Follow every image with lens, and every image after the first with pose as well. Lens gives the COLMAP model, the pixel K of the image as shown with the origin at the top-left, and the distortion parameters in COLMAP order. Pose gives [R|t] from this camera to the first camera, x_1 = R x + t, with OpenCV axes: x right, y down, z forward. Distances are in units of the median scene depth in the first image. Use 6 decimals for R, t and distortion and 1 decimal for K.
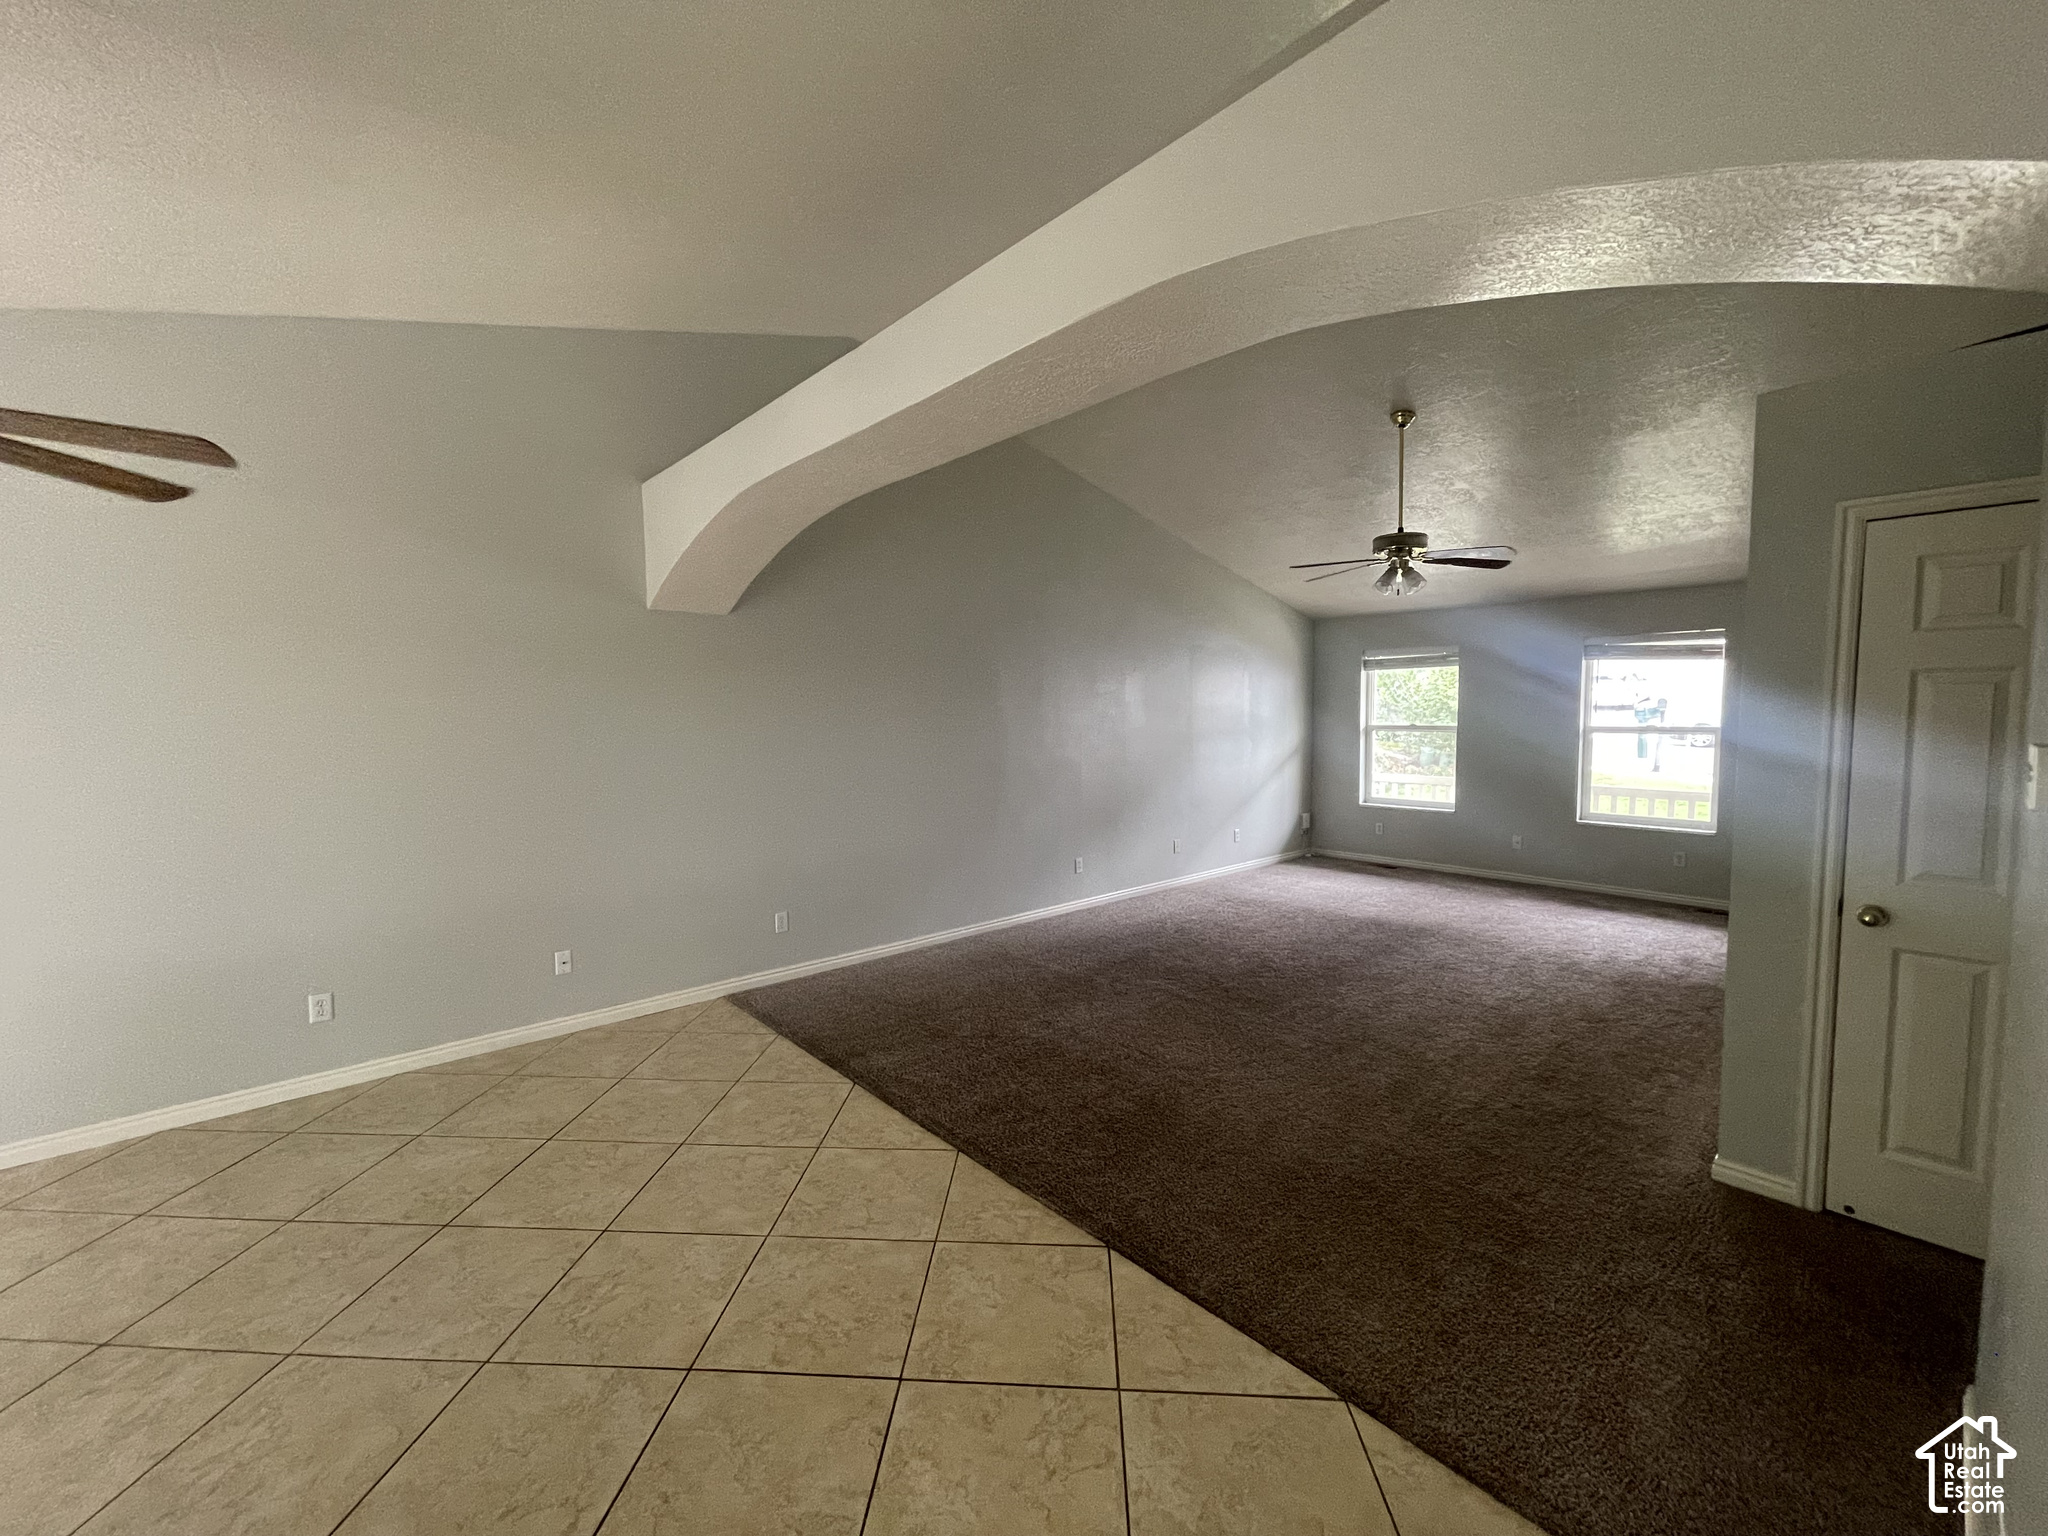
lens RADIAL K [[822.8, 0, 1031.7], [0, 822.8, 763.0], [0, 0, 1]] dist [-0.008027, 0.001801]
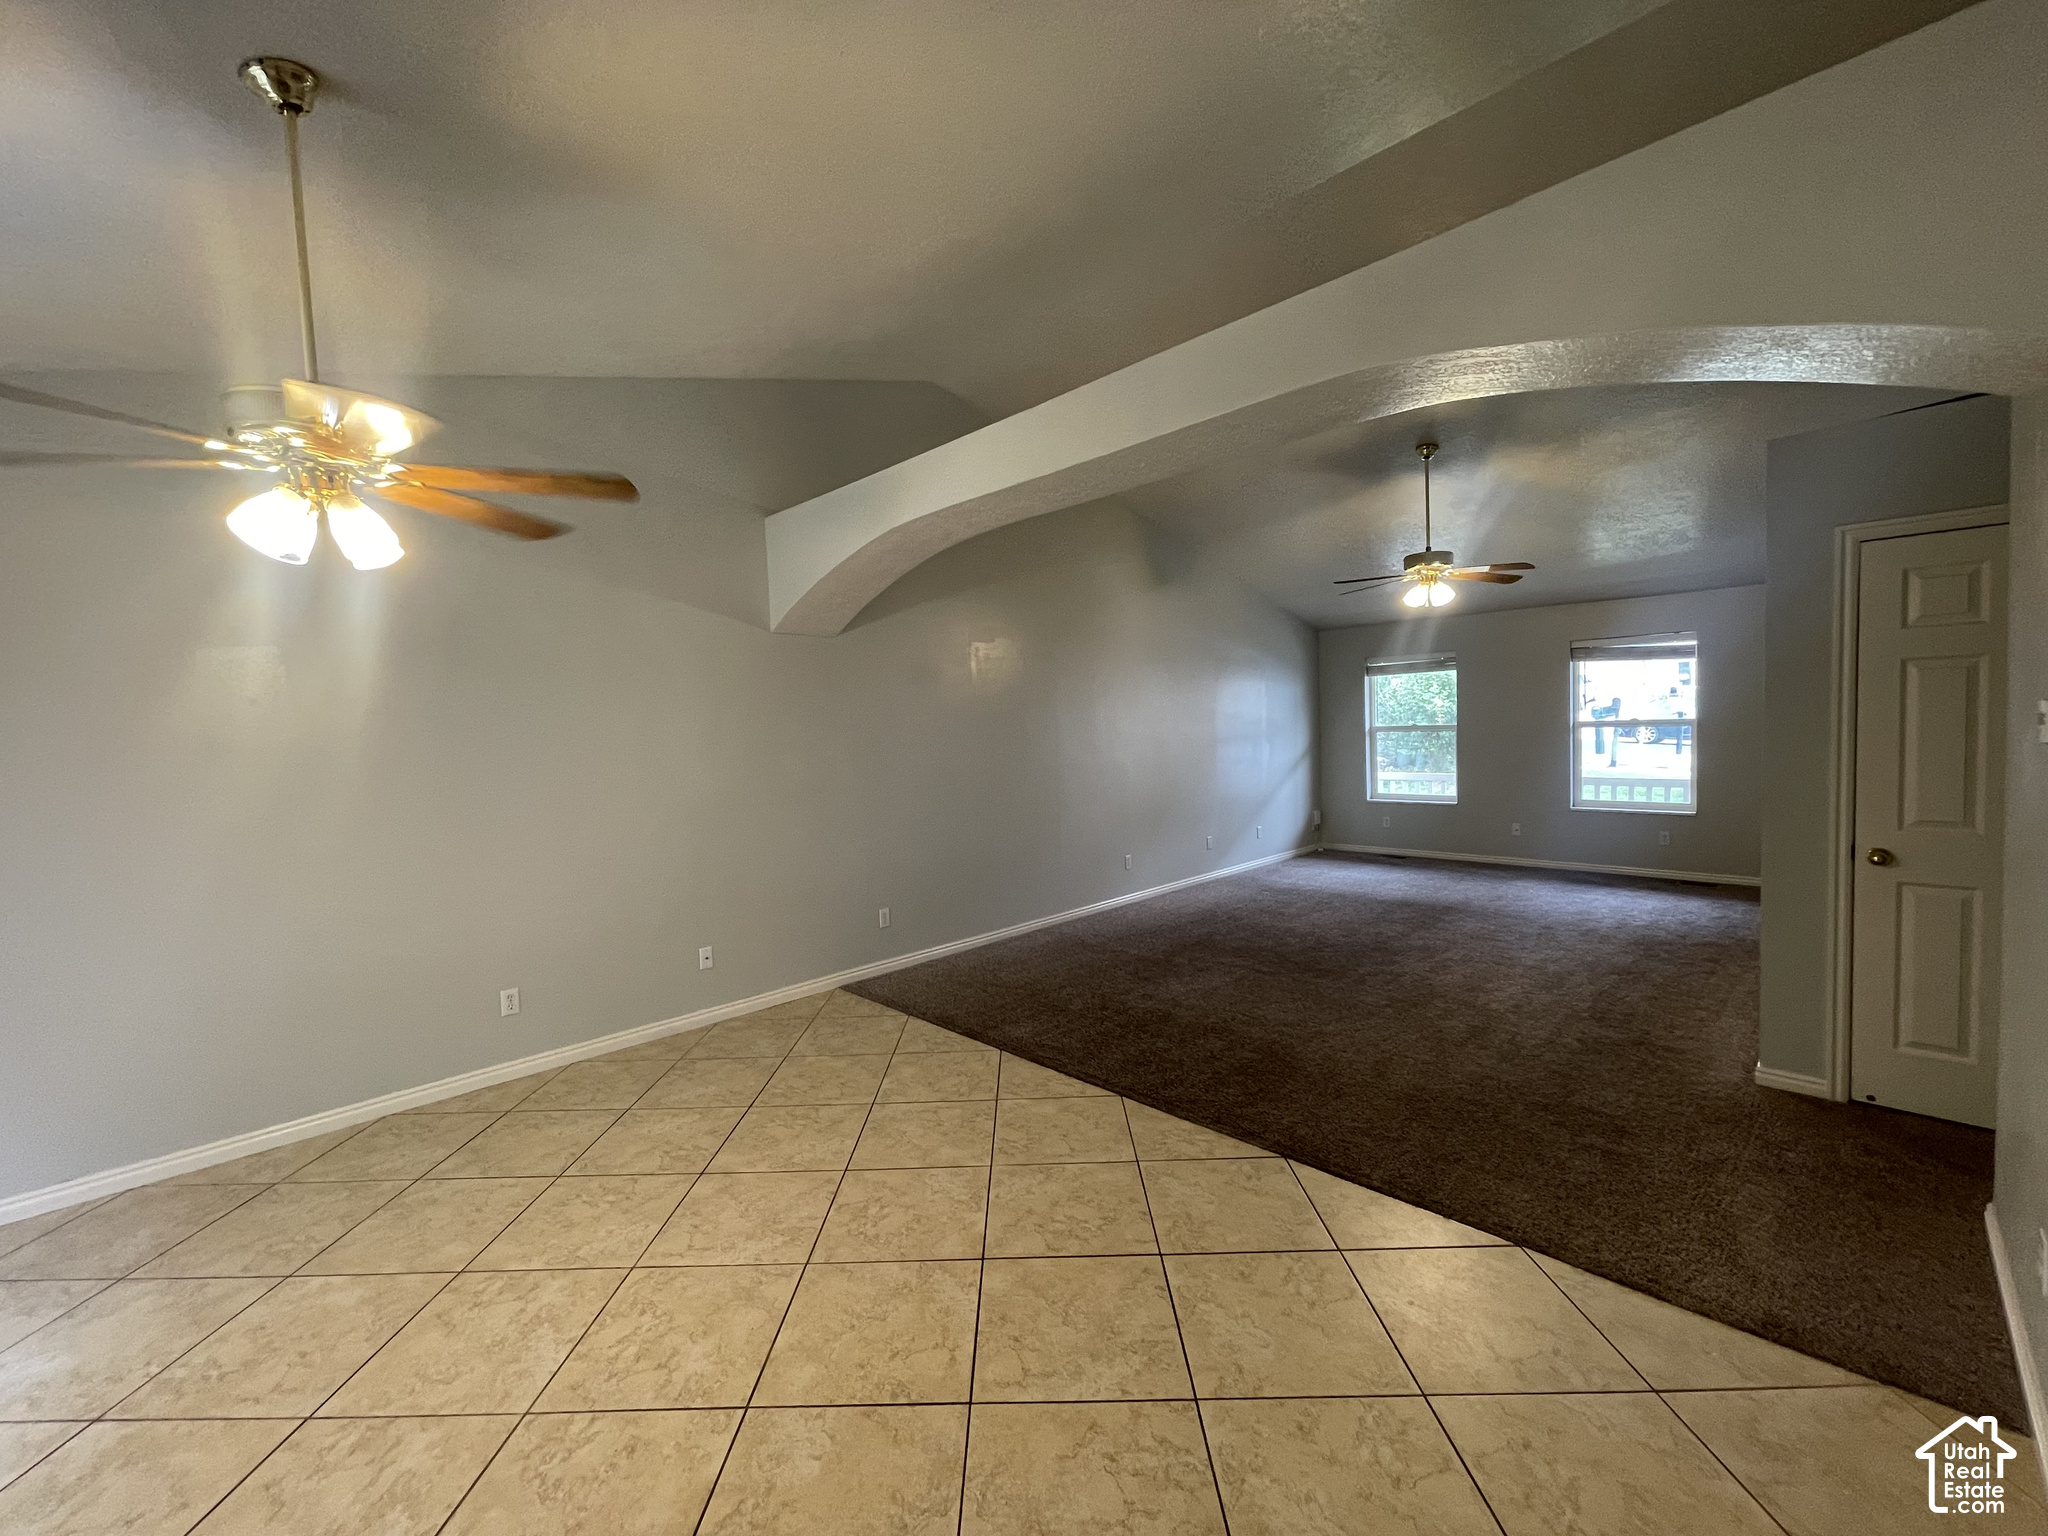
lens RADIAL K [[822.8, 0, 1024.7], [0, 822.8, 763.4], [0, 0, 1]] dist [-0.008027, 0.001801]
pose [[0.998509, -0.027558, 0.047126, -0.225875], [0.028471, 0.999418, -0.018813, 0.021580], [-0.046580, 0.020126, 0.998712, -0.128196]]
